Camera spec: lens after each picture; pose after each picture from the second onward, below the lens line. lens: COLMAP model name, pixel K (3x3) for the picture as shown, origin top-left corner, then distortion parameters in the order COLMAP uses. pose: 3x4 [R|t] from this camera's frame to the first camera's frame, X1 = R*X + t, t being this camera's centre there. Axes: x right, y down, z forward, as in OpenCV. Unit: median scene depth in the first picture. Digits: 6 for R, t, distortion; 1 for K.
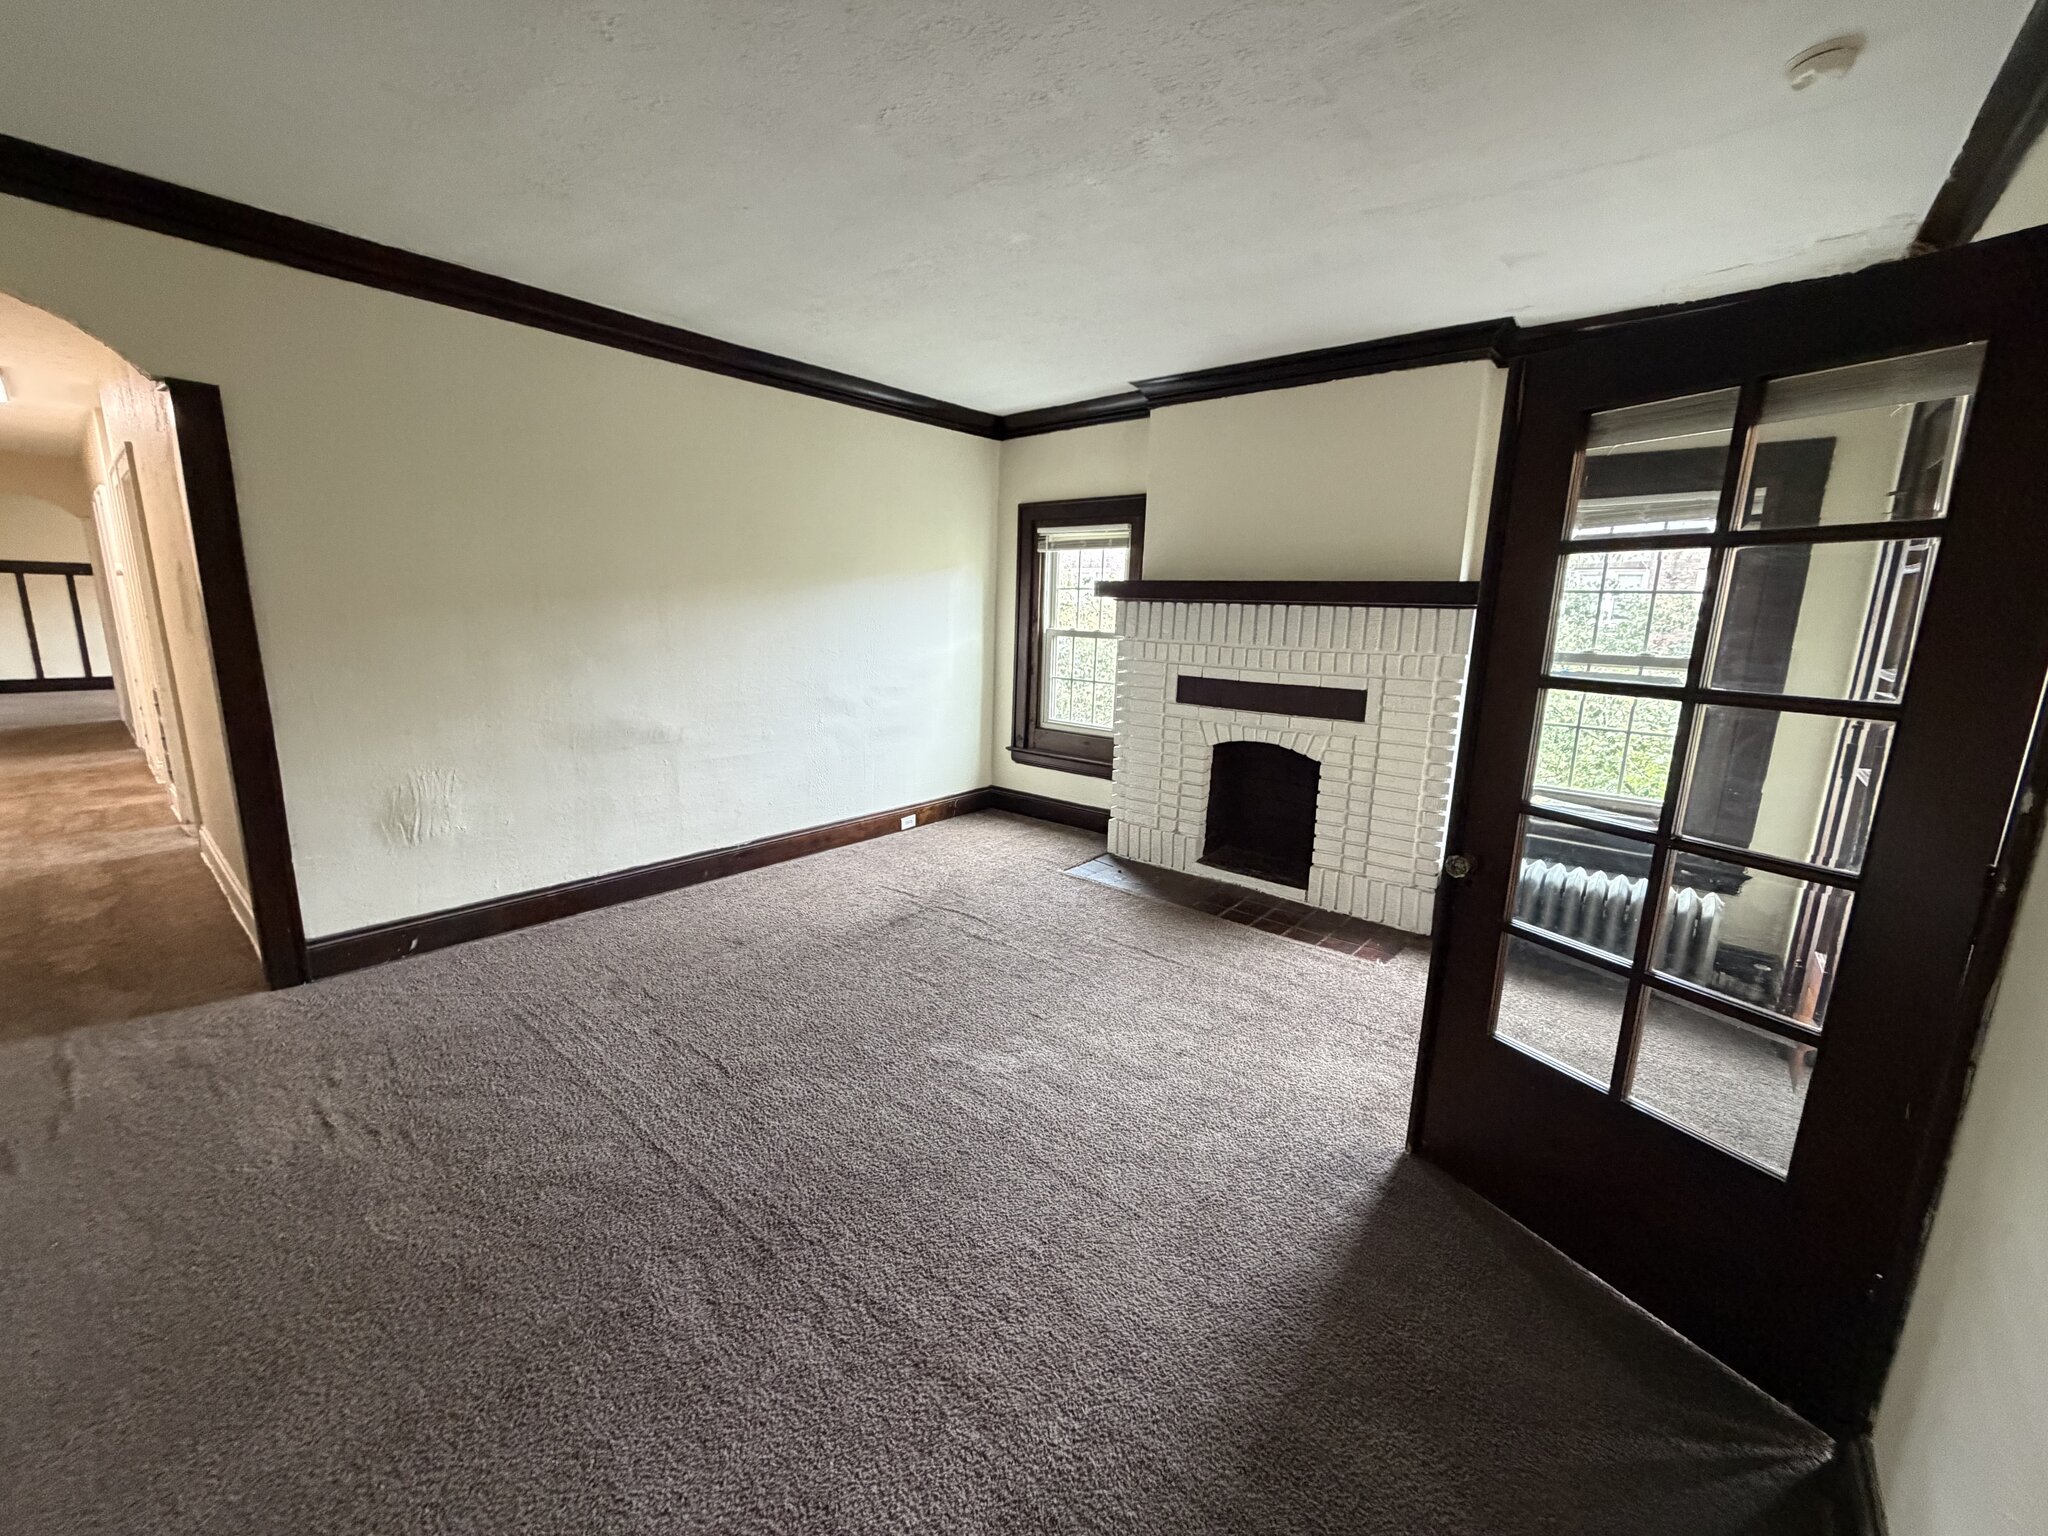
lens RADIAL K [[815.2, 0, 1020.1], [0, 815.2, 763.1], [0, 0, 1]] dist [0.001061, 0.000446]
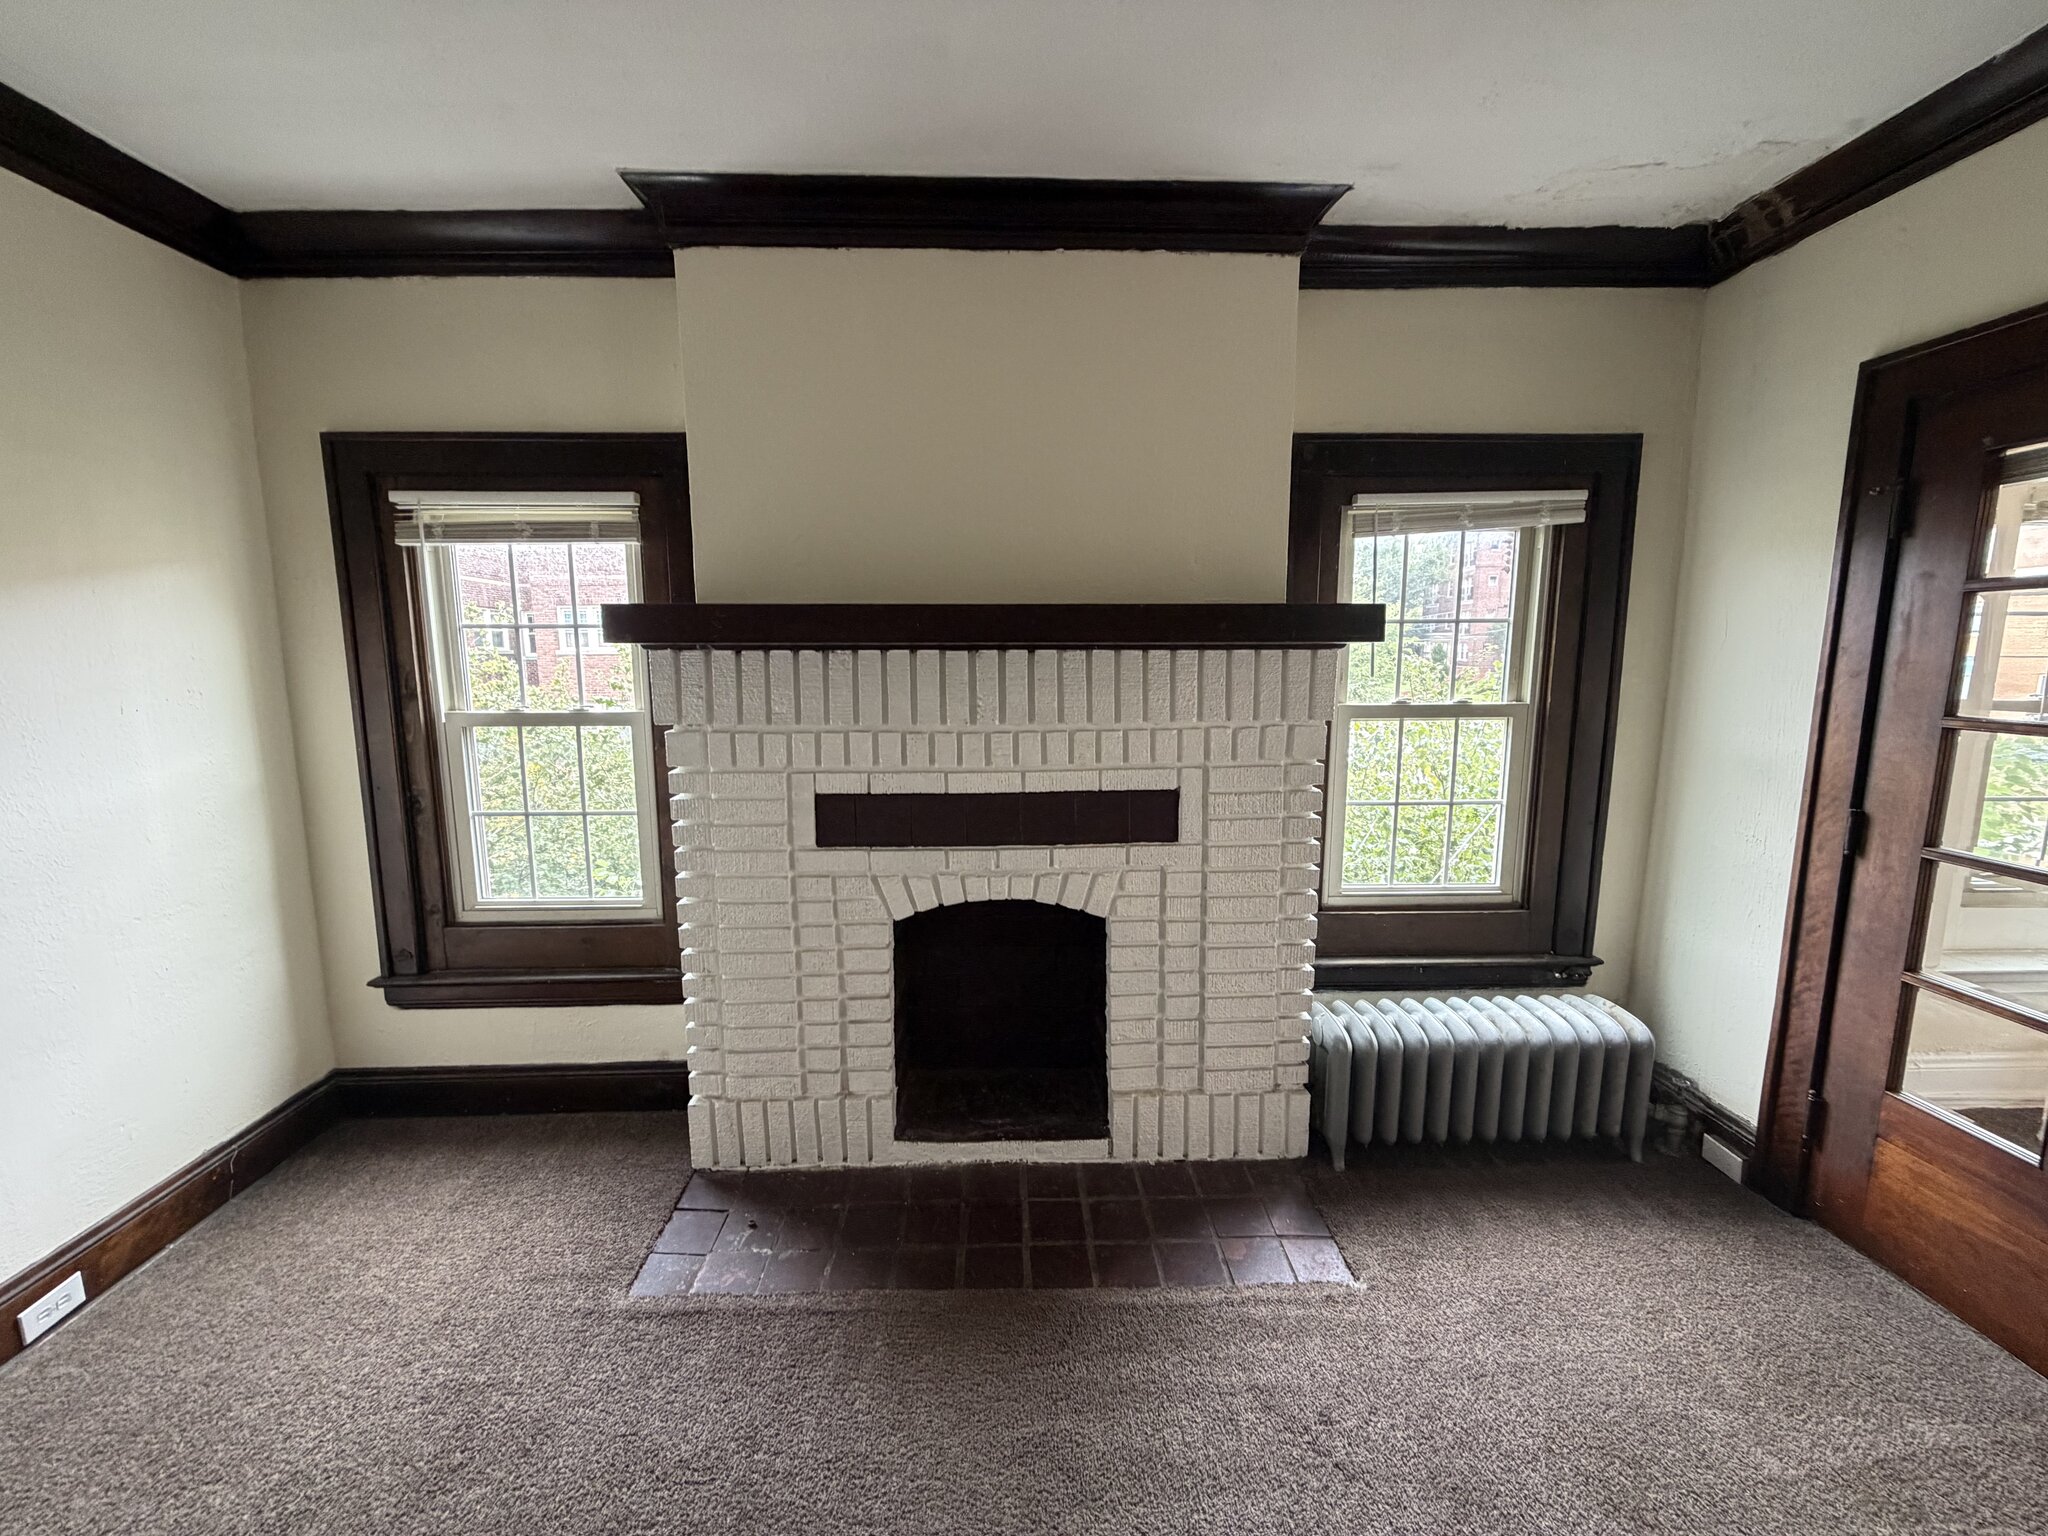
lens RADIAL K [[815.2, 0, 1015.9], [0, 815.2, 761.6], [0, 0, 1]] dist [0.001061, 0.000446]
pose [[0.743701, -0.122321, 0.657226, -0.040319], [0.150860, 0.988466, 0.013261, -0.114866], [-0.651268, 0.089287, 0.753577, 0.538320]]
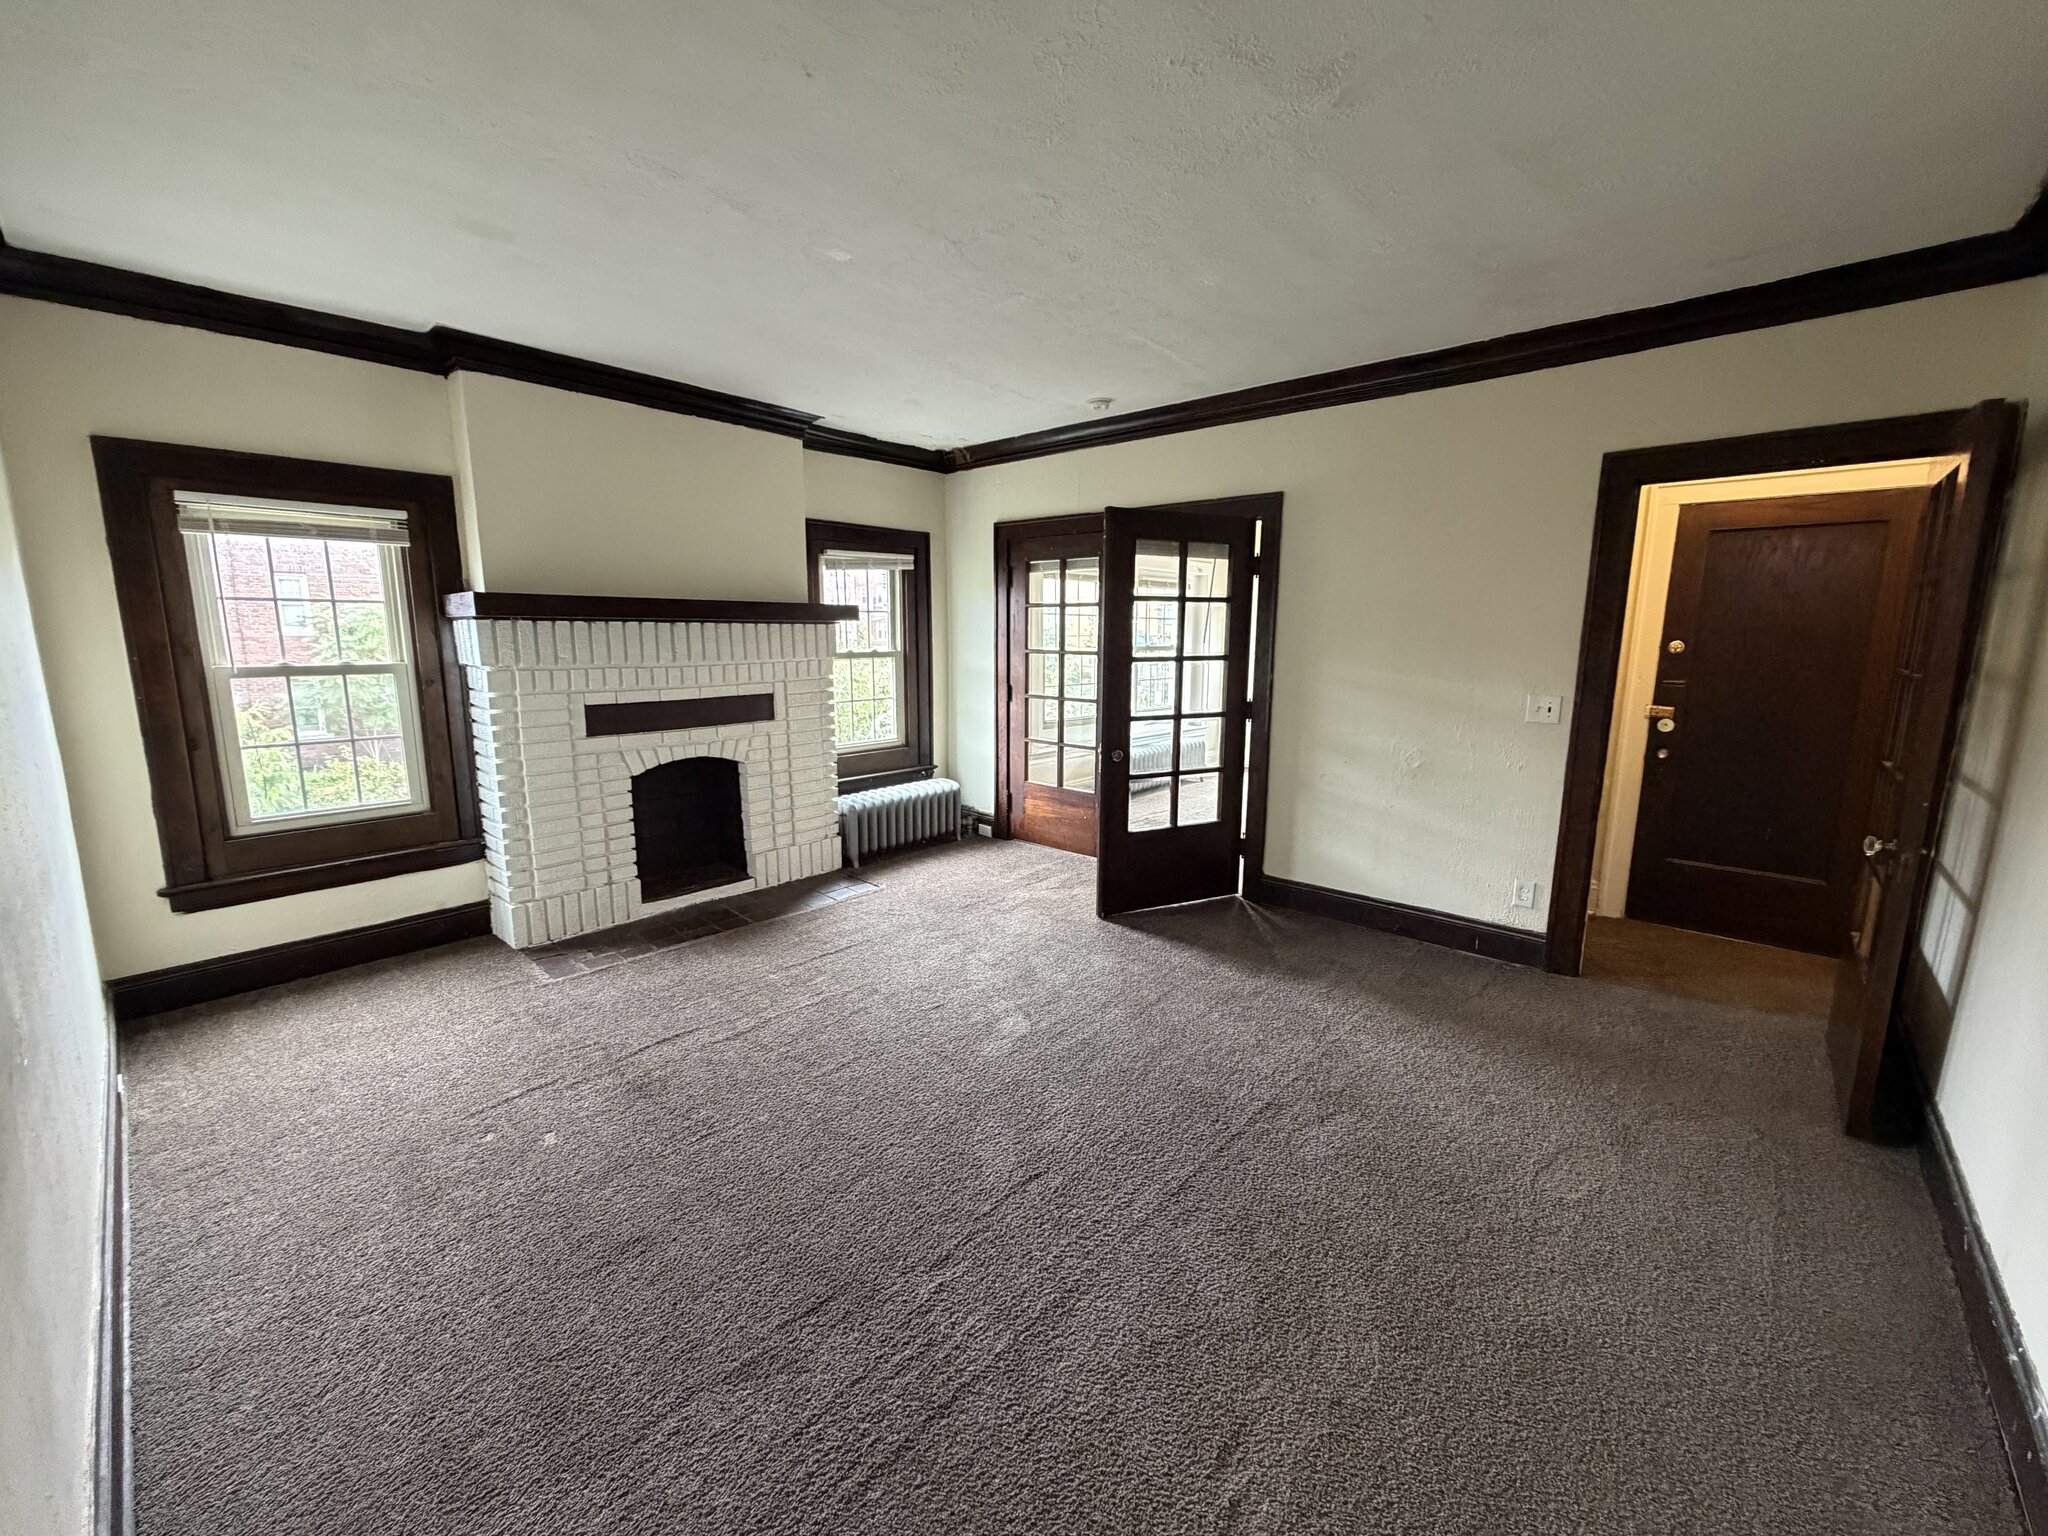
lens RADIAL K [[815.2, 0, 1026.0], [0, 815.2, 763.1], [0, 0, 1]] dist [0.001061, 0.000446]
pose [[0.024950, -0.188779, 0.981703, -0.644921], [0.186262, 0.965690, 0.180966, -0.117114], [-0.982183, 0.178339, 0.059256, 0.499733]]
